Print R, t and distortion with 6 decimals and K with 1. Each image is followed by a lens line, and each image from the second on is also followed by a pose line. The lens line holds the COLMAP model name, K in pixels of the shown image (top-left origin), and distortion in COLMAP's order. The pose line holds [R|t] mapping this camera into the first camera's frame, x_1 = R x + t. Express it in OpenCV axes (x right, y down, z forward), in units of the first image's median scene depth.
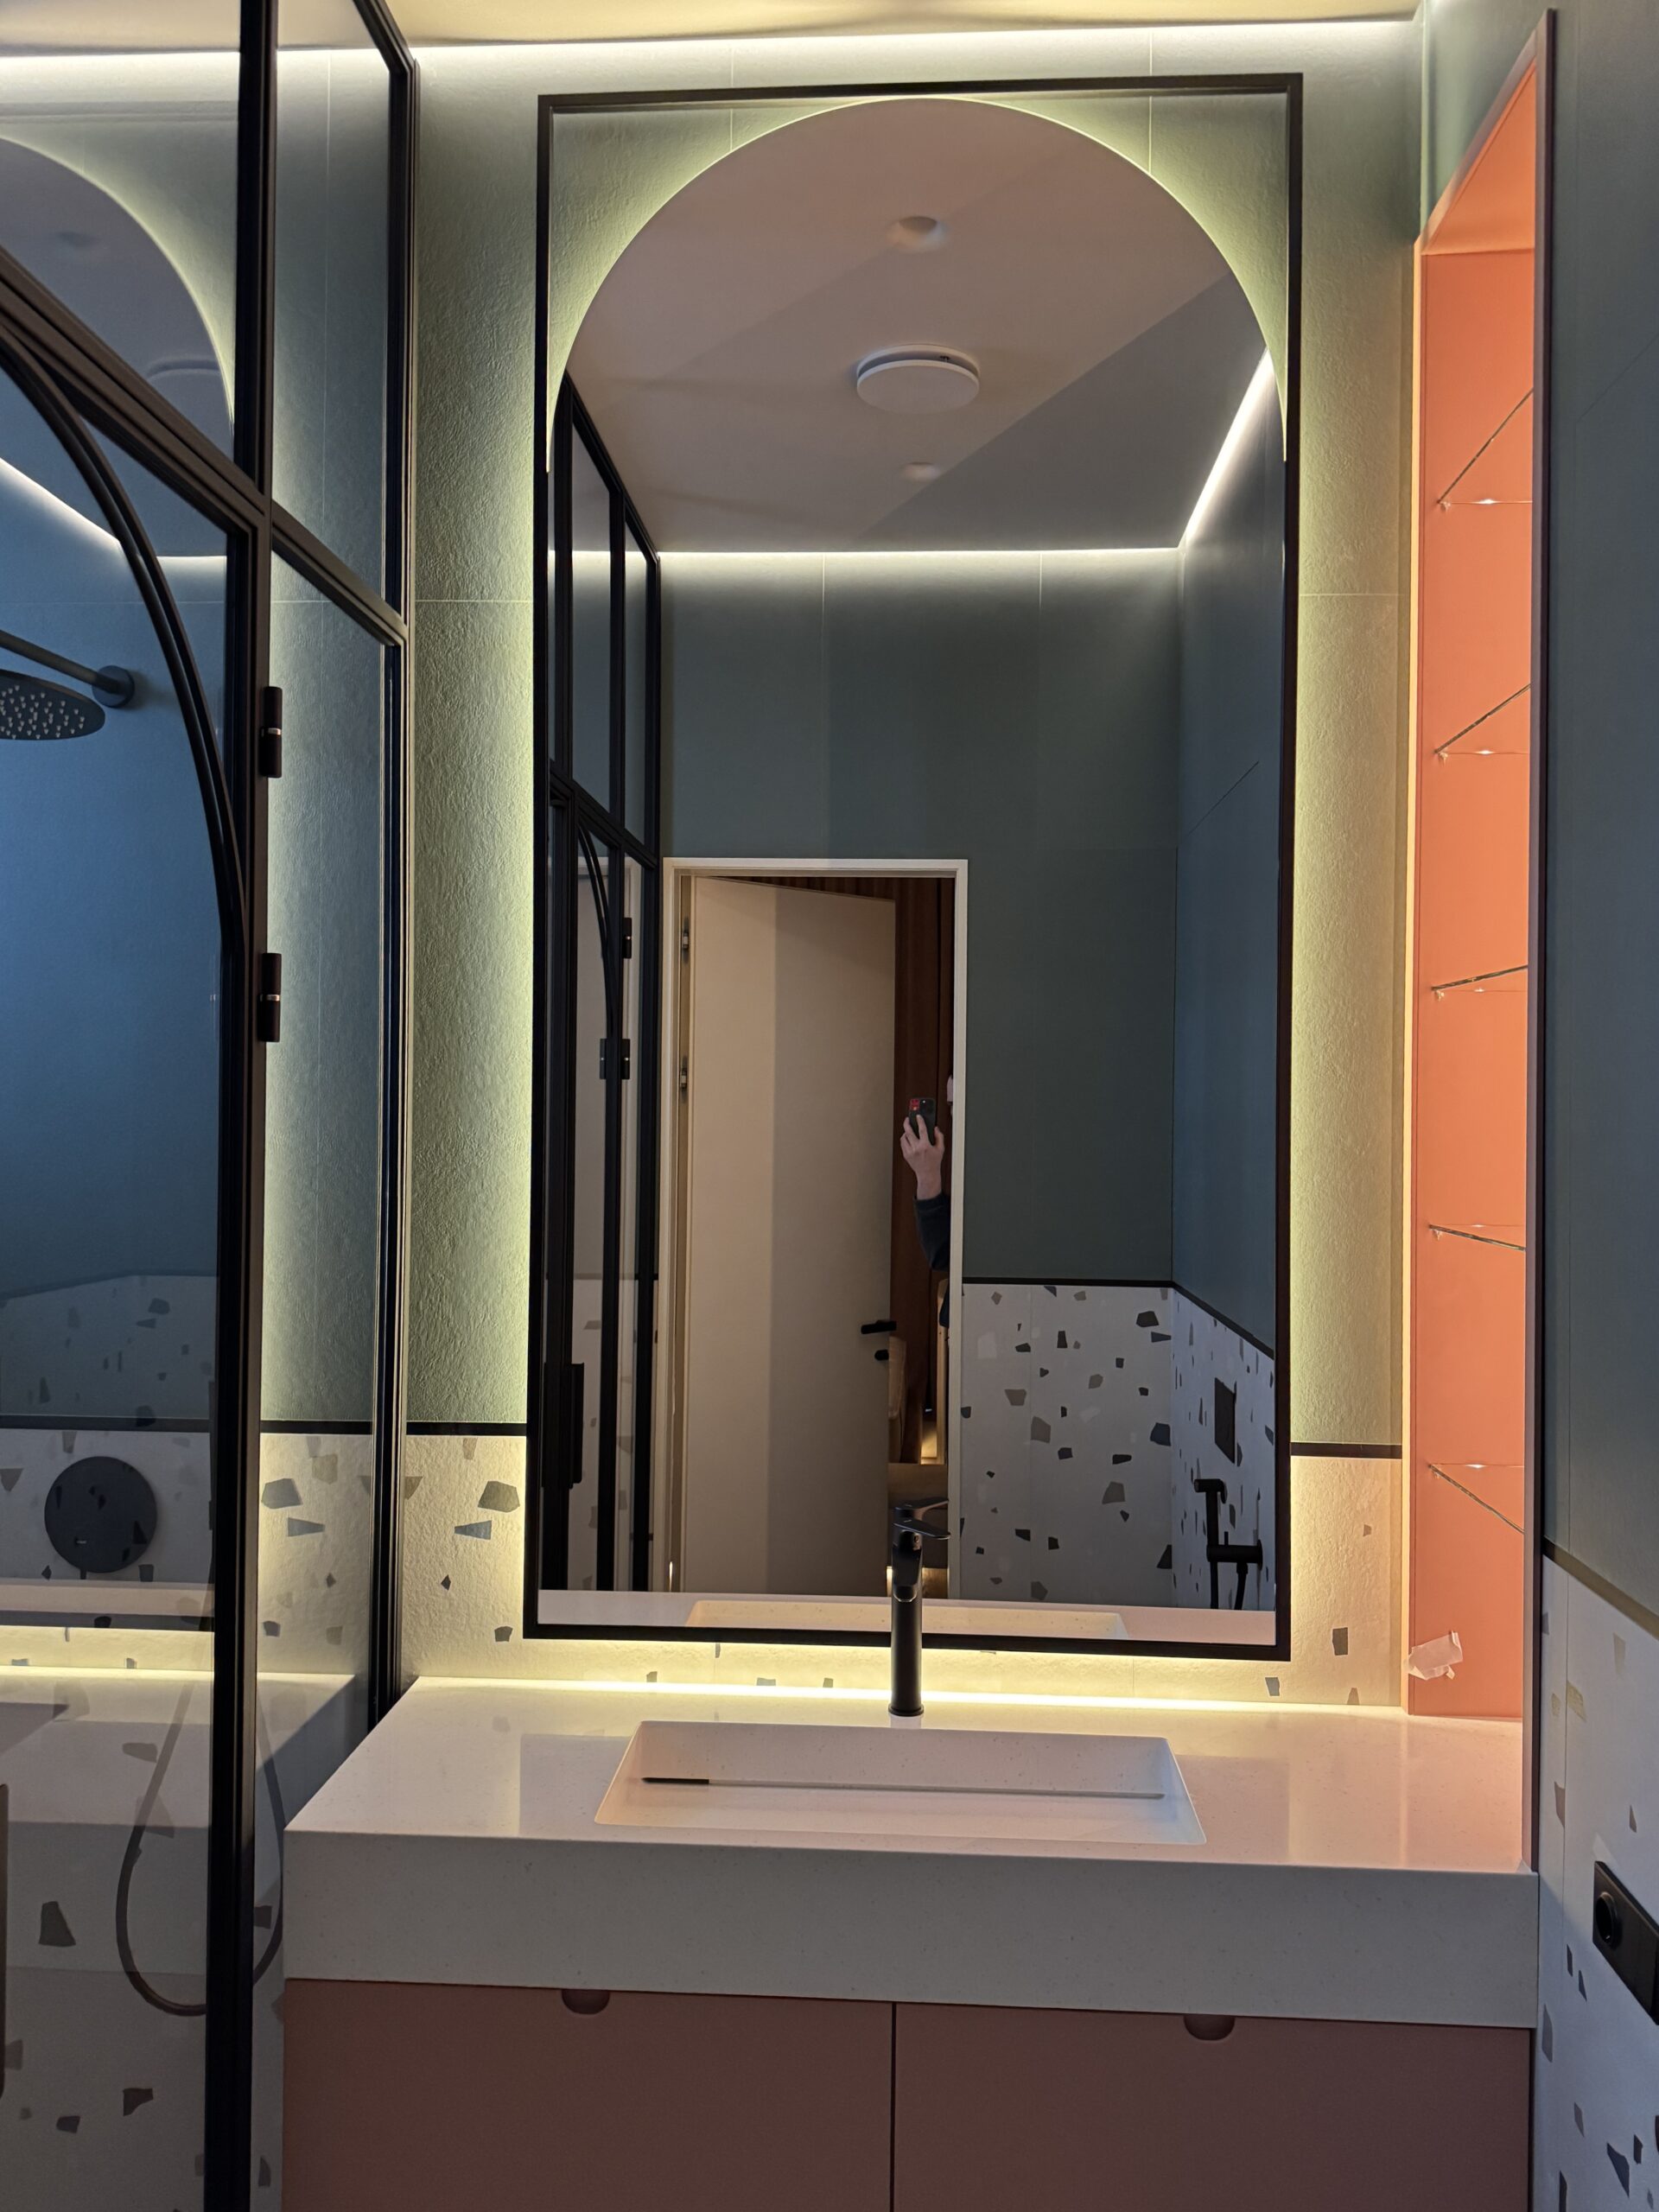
lens RADIAL K [[1741.4, 0, 829.5], [0, 1741.4, 1106.0], [0, 0, 1]] dist [0.131148, -0.192854]
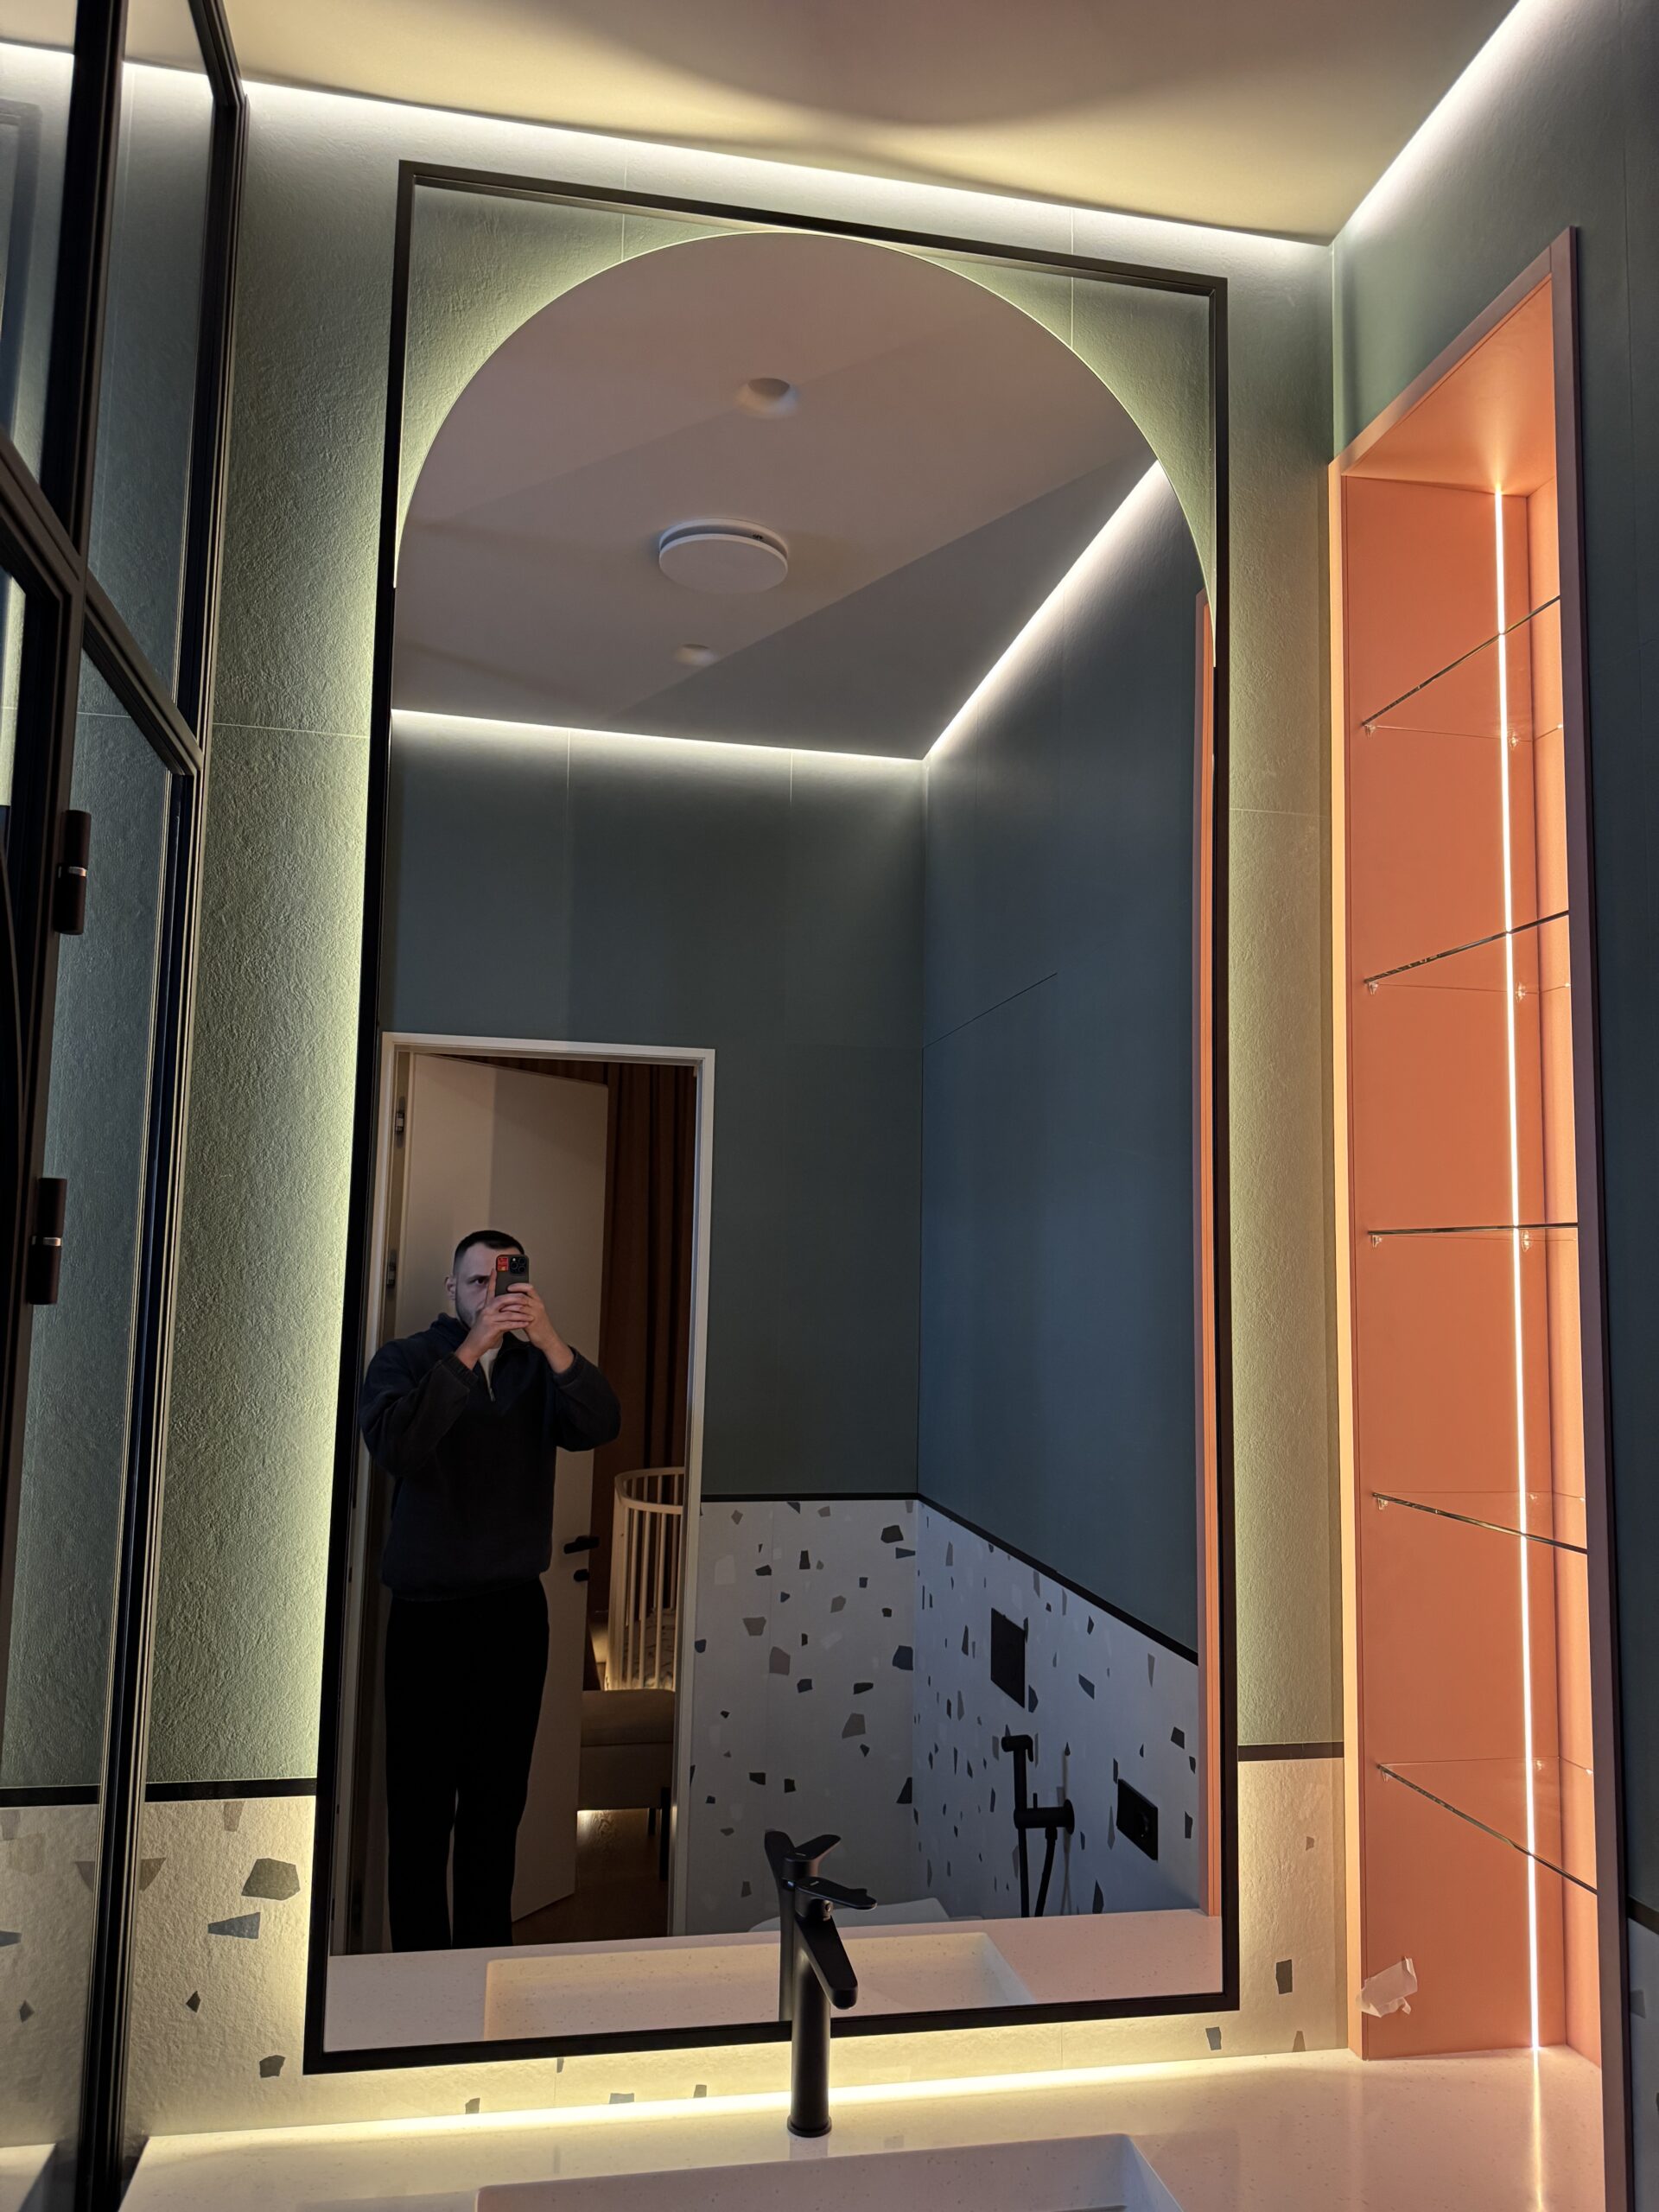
lens RADIAL K [[1654.2, 0, 853.5], [0, 1654.2, 1116.2], [0, 0, 1]] dist [0.080108, -0.105082]
pose [[0.967858, 0.034884, 0.249065, -0.136658], [-0.012205, 0.995682, -0.092028, -0.041948], [-0.251200, 0.086030, 0.964105, 0.210150]]
